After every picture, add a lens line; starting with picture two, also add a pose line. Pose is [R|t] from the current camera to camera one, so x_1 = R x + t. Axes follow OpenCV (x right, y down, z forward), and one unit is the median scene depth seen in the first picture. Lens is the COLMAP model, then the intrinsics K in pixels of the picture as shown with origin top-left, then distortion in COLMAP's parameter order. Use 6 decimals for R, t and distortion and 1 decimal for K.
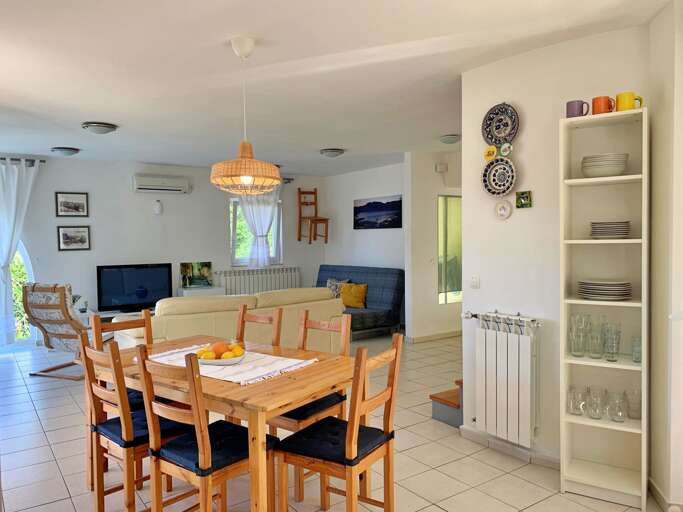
lens RADIAL K [[517.3, 0, 341.8], [0, 517.3, 259.3], [0, 0, 1]] dist [0.001477, -0.010202]
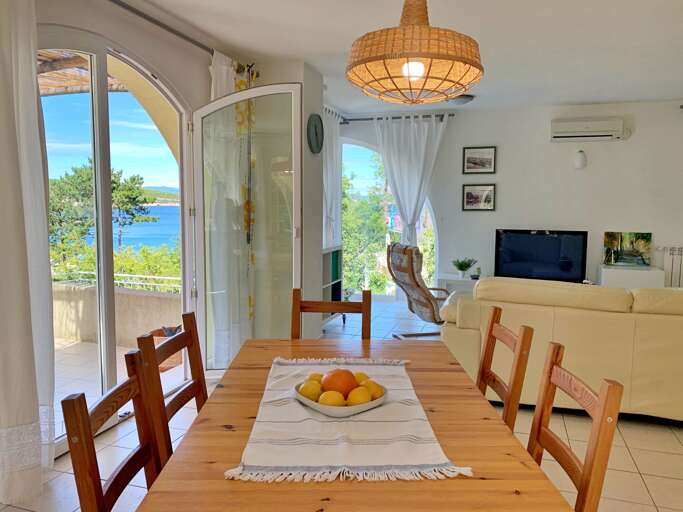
lens RADIAL K [[517.3, 0, 342.7], [0, 517.3, 256.4], [0, 0, 1]] dist [0.001477, -0.010202]
pose [[0.601159, 0.098656, -0.793017, 0.073454], [-0.049298, 0.995039, 0.086418, -0.004440], [0.797608, -0.012857, 0.603039, 0.252187]]
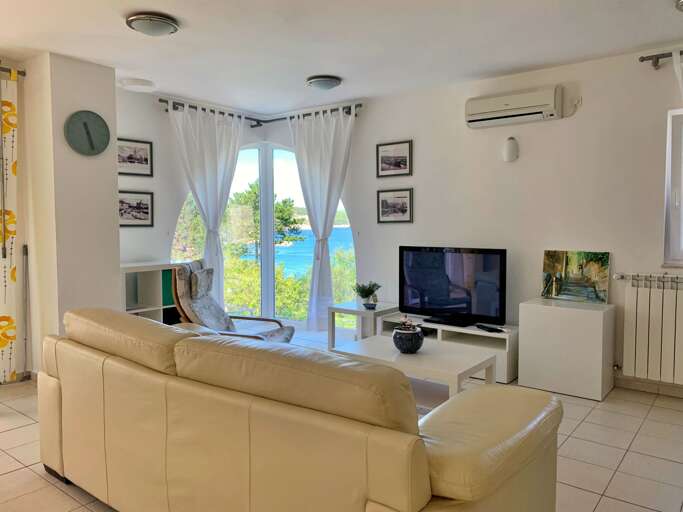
lens RADIAL K [[517.3, 0, 341.4], [0, 517.3, 258.3], [0, 0, 1]] dist [0.001477, -0.010202]
pose [[0.281902, 0.075730, -0.956450, 0.157996], [-0.043160, 0.996872, 0.066209, -0.012821], [0.958472, 0.022616, 0.284289, 0.718826]]
